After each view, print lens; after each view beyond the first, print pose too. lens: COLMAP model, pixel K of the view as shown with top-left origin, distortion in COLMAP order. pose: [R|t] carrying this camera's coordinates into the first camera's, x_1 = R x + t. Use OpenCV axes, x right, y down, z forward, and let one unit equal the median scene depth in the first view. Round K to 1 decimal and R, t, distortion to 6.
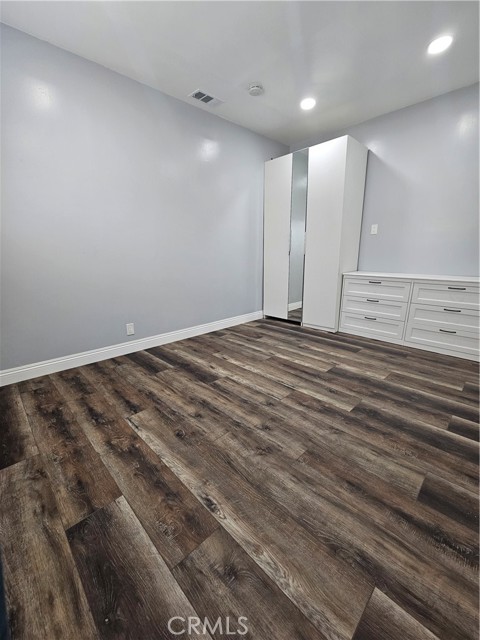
lens RADIAL K [[263.3, 0, 239.3], [0, 263.3, 318.7], [0, 0, 1]] dist [0.001320, 0.000148]
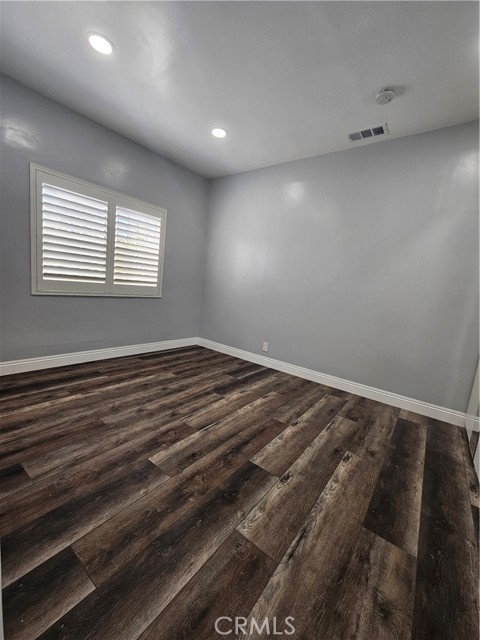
lens RADIAL K [[263.3, 0, 242.1], [0, 263.3, 316.7], [0, 0, 1]] dist [0.001320, 0.000148]
pose [[0.154351, 0.146092, -0.977156, 1.111262], [-0.334968, 0.938172, 0.087352, -0.240051], [0.929501, 0.313833, 0.193744, 0.865013]]
